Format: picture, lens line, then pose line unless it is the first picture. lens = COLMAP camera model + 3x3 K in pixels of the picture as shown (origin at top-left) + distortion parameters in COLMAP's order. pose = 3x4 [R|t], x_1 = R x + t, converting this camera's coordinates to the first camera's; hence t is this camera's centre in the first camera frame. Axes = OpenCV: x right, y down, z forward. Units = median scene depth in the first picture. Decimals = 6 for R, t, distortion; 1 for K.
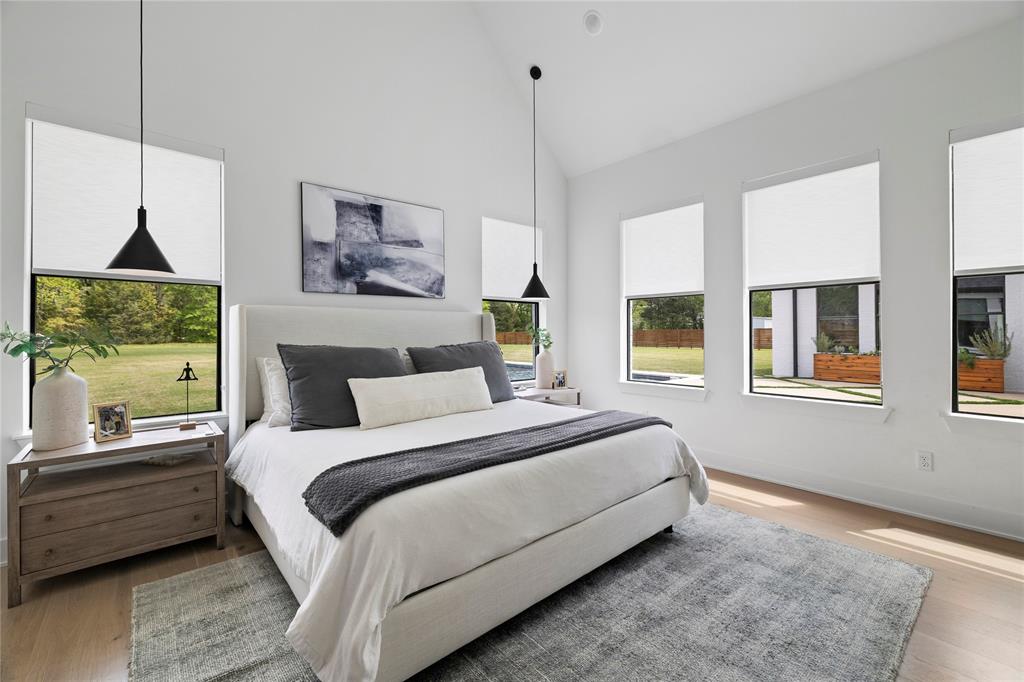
lens RADIAL K [[427.3, 0, 508.6], [0, 427.3, 333.8], [0, 0, 1]] dist [0.001282, 0.000140]
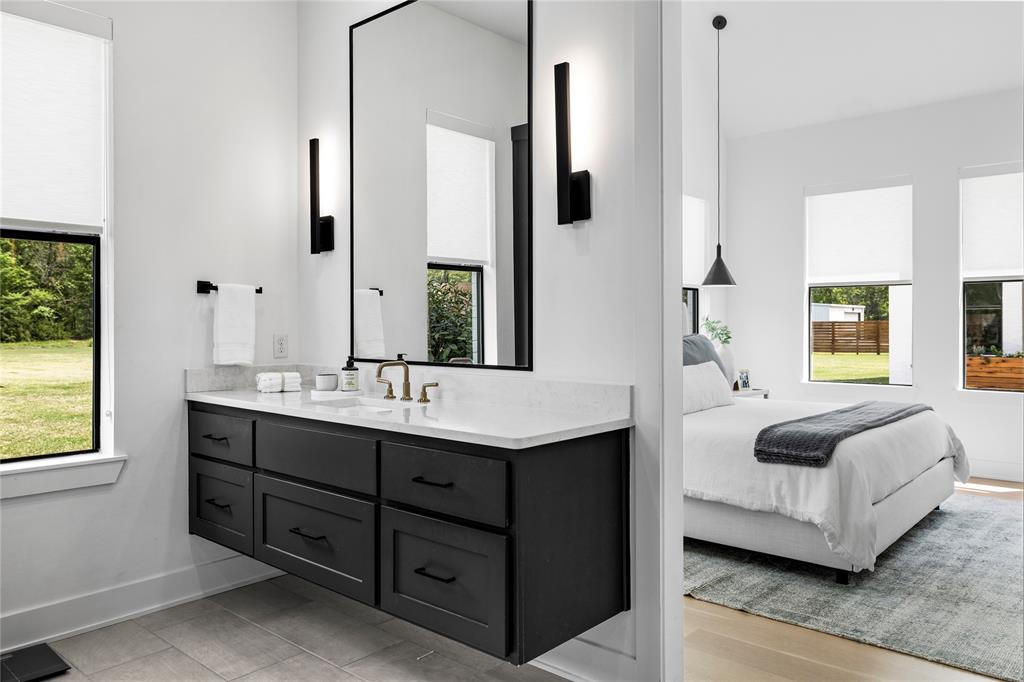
lens RADIAL K [[731.4, 0, 525.1], [0, 731.4, 324.1], [0, 0, 1]] dist [0.033468, -0.003437]
pose [[0.988594, 0.004534, 0.150537, -0.545102], [-0.003923, 0.999983, -0.004357, 0.003570], [-0.150554, 0.003716, 0.988595, -0.404286]]
